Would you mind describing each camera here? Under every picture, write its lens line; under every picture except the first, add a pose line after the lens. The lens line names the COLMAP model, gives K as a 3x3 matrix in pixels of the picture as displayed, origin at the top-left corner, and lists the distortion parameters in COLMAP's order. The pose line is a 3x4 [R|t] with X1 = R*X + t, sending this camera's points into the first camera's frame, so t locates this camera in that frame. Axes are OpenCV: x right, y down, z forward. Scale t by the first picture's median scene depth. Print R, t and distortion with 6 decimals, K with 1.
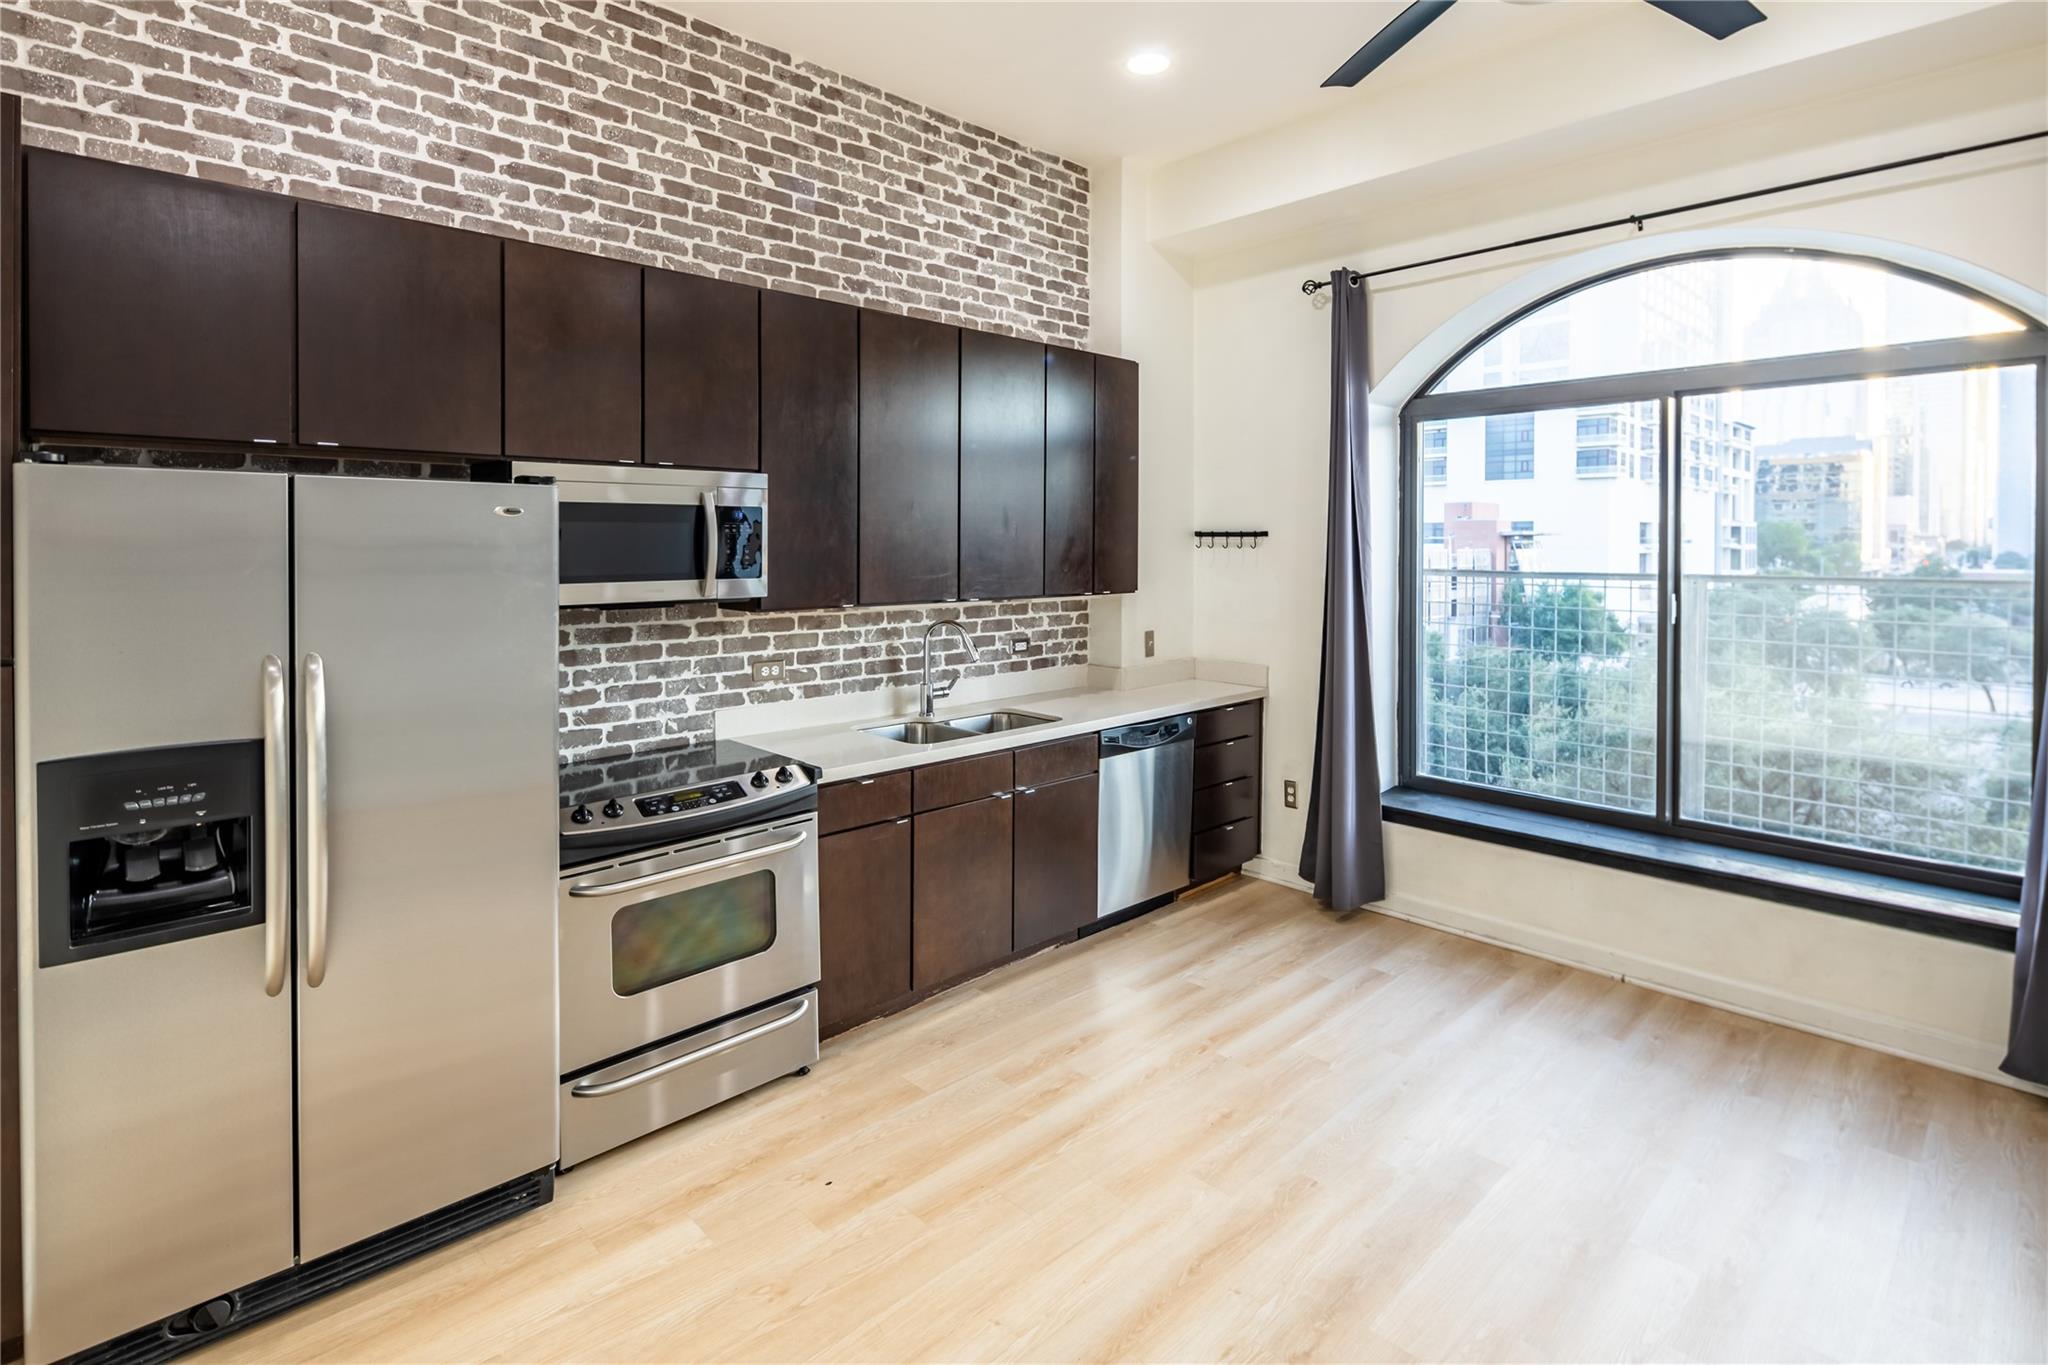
lens RADIAL K [[999.8, 0, 1049.2], [0, 999.8, 561.5], [0, 0, 1]] dist [0.000234, -0.001957]
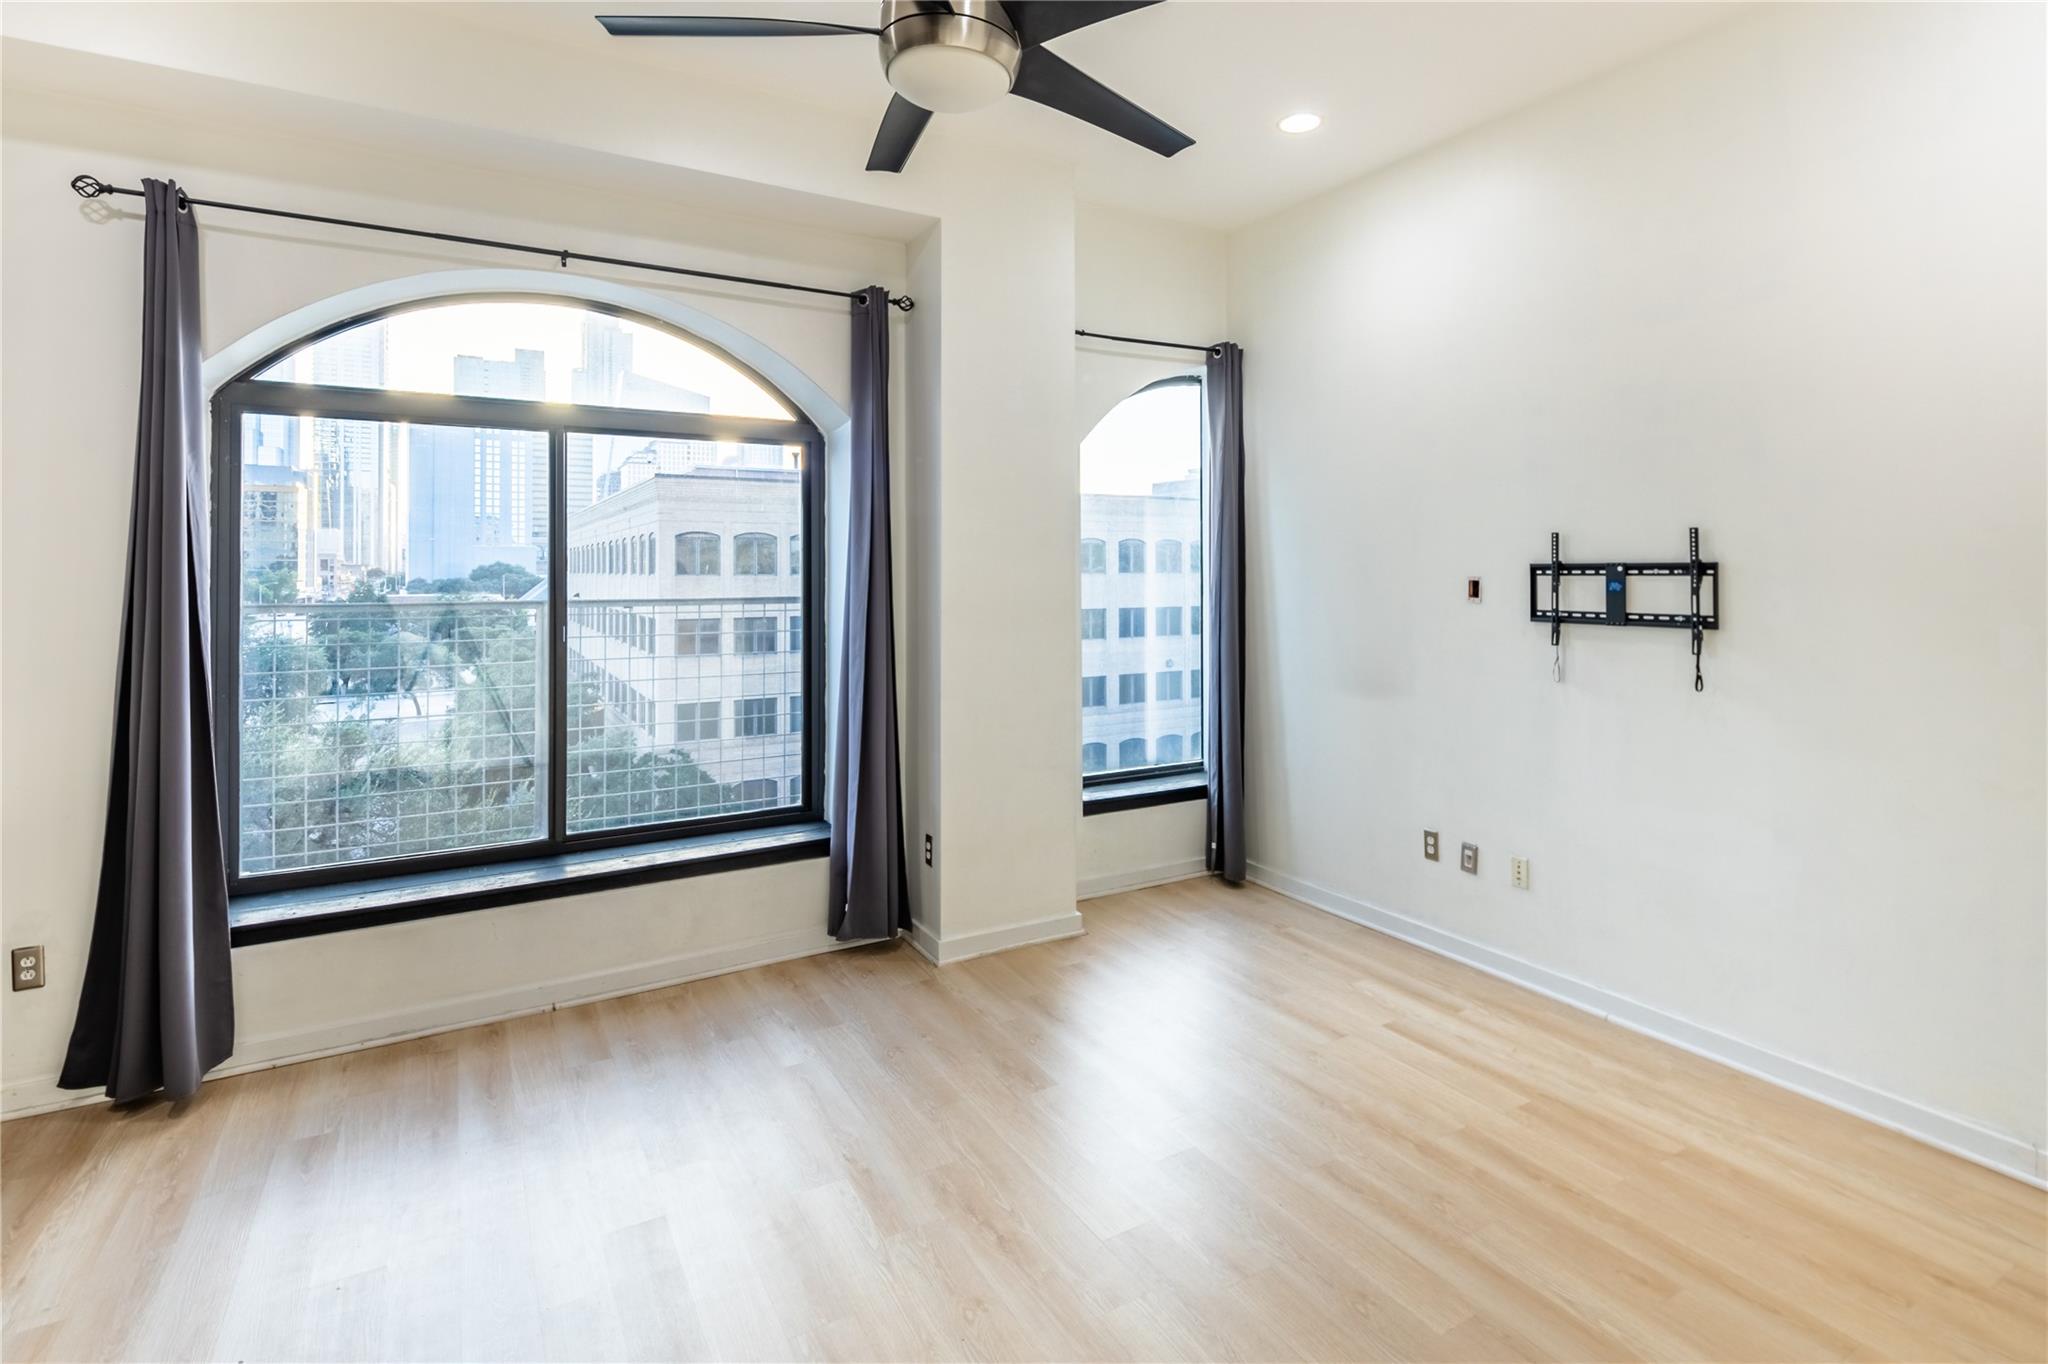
lens RADIAL K [[999.8, 0, 1028.9], [0, 999.8, 564.6], [0, 0, 1]] dist [0.000234, -0.001957]
pose [[0.235392, 0.006140, 0.971881, -0.229468], [0.018567, 0.999769, -0.010813, -0.004036], [-0.971723, 0.020590, 0.235224, 0.236051]]
